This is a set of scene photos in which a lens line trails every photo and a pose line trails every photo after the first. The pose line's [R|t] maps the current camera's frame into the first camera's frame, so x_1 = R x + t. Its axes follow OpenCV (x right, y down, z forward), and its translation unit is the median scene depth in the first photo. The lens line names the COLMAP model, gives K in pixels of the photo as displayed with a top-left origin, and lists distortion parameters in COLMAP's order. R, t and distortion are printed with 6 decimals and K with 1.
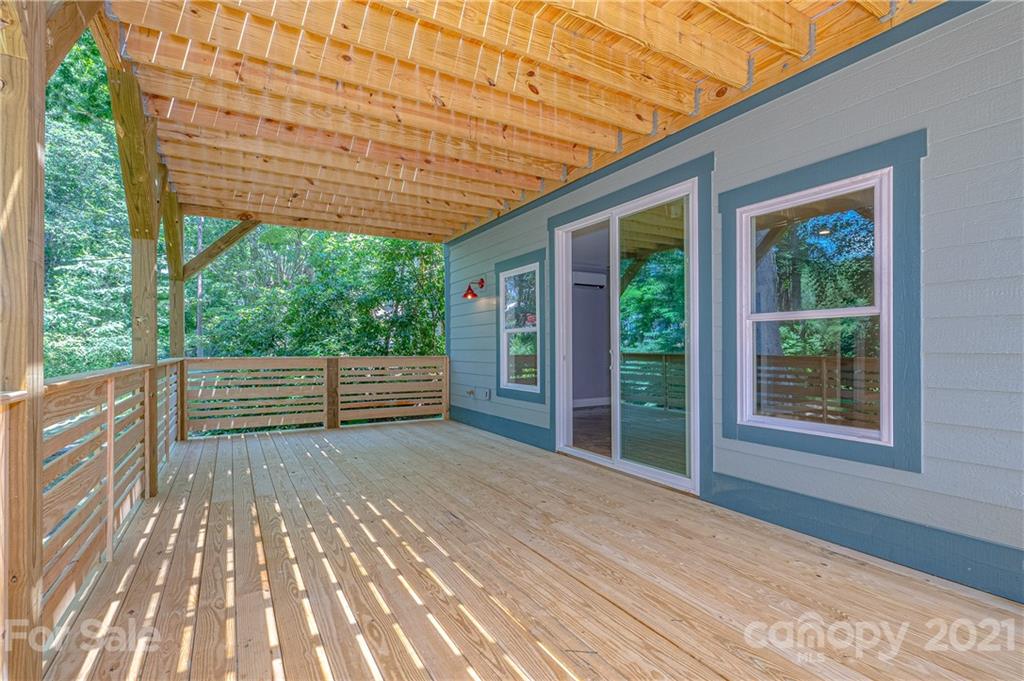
lens RADIAL K [[463.0, 0, 512.0], [0, 463.0, 340.5], [0, 0, 1]] dist [0.001482, -0.000022]
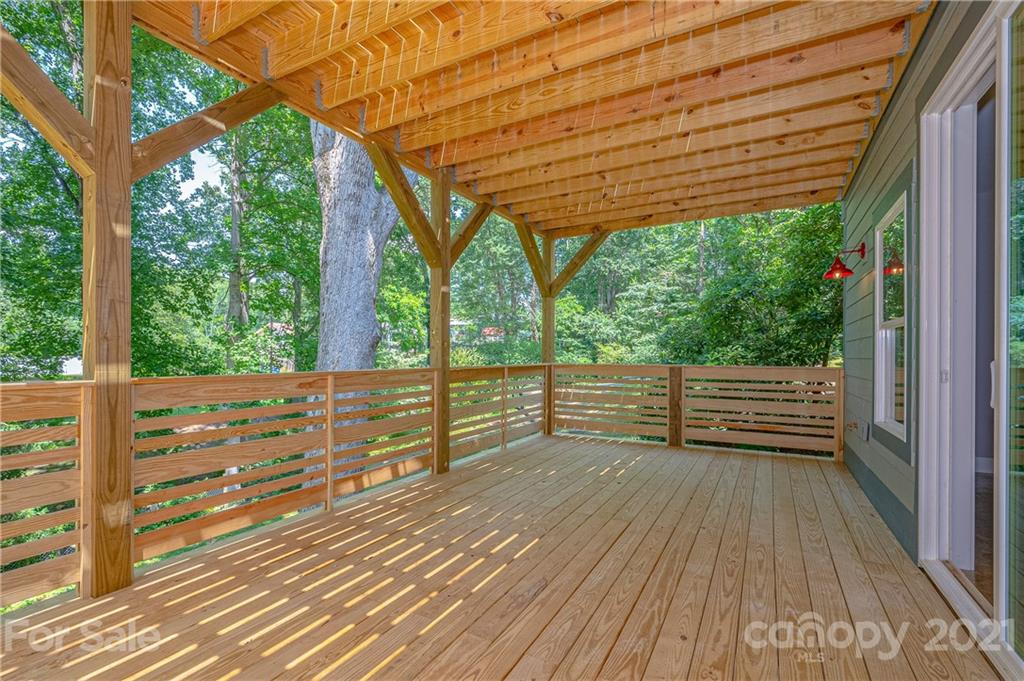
lens RADIAL K [[470.7, 0, 511.8], [0, 470.7, 356.2], [0, 0, 1]] dist [0.000293, -0.000068]
pose [[0.530240, 0.004484, -0.847836, 0.363431], [0.010297, 0.999878, 0.011728, 0.007897], [0.847785, -0.014949, 0.530129, 0.460104]]
